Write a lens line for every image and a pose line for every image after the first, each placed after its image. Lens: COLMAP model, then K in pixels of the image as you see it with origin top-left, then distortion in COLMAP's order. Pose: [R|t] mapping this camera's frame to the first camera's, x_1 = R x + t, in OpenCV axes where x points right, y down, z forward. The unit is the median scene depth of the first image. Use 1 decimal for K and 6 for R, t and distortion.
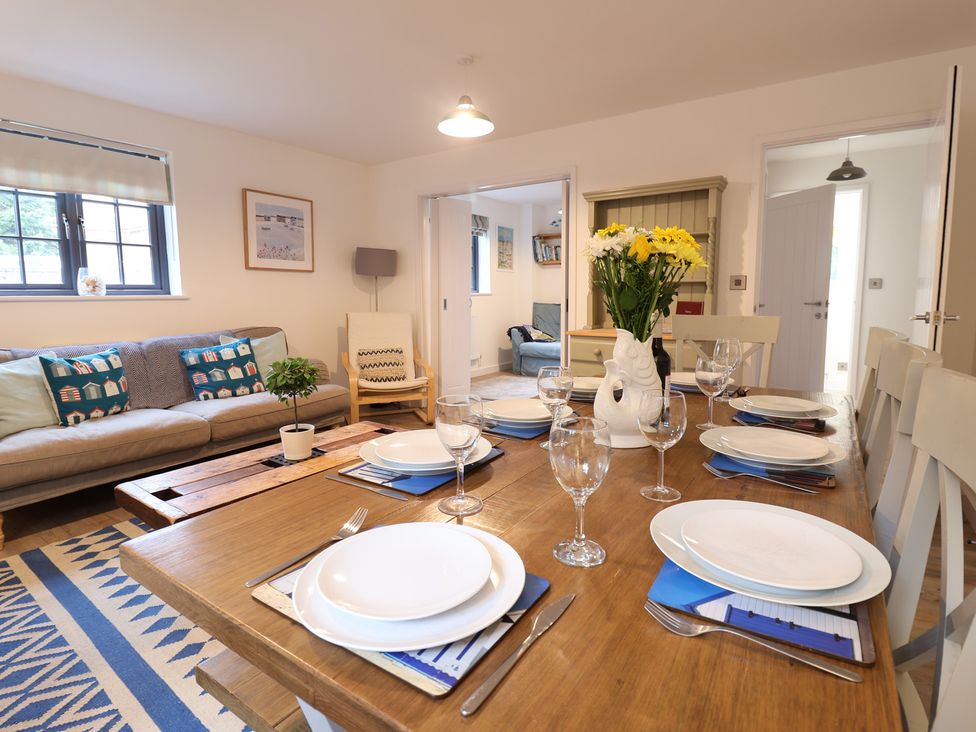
lens RADIAL K [[511.8, 0, 491.8], [0, 511.8, 351.6], [0, 0, 1]] dist [0.009602, -0.015470]
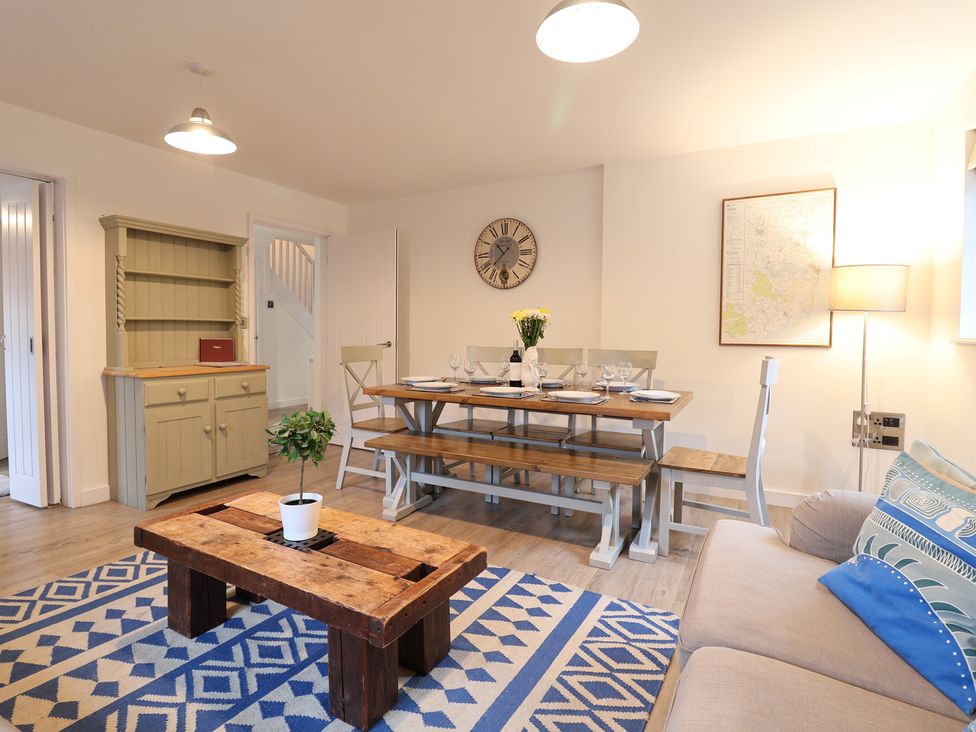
lens RADIAL K [[511.8, 0, 491.8], [0, 511.8, 351.6], [0, 0, 1]] dist [0.009602, -0.015470]
pose [[-0.090977, -0.035945, 0.995204, -0.685551], [0.102995, 0.993650, 0.045304, -0.049129], [-0.990513, 0.106622, -0.086698, 0.430114]]
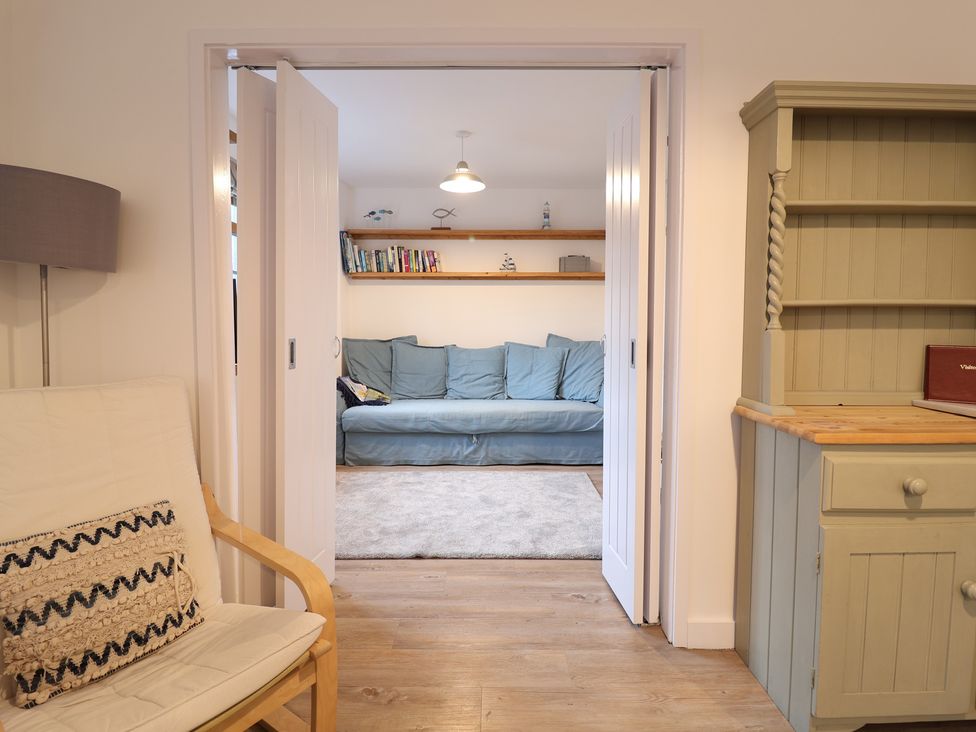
lens RADIAL K [[511.8, 0, 491.8], [0, 511.8, 351.6], [0, 0, 1]] dist [0.009602, -0.015470]
pose [[0.827393, -0.026555, 0.560995, -0.217239], [0.058163, 0.997562, -0.038562, -0.086202], [-0.558604, 0.064536, 0.826920, 0.737460]]
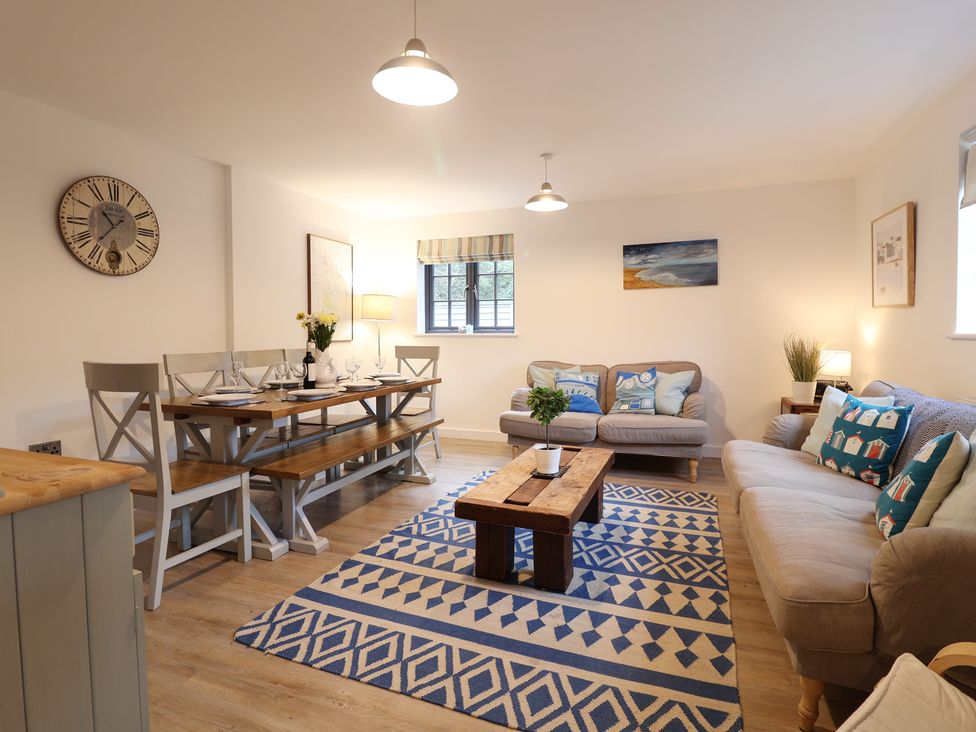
lens RADIAL K [[513.8, 0, 491.2], [0, 513.8, 354.5], [0, 0, 1]] dist [0.025882, -0.015048]
pose [[-0.973234, 0.020239, -0.228923, 0.008430], [-0.015602, 0.987998, 0.153676, -0.139225], [0.229286, 0.153134, -0.961238, 1.193658]]
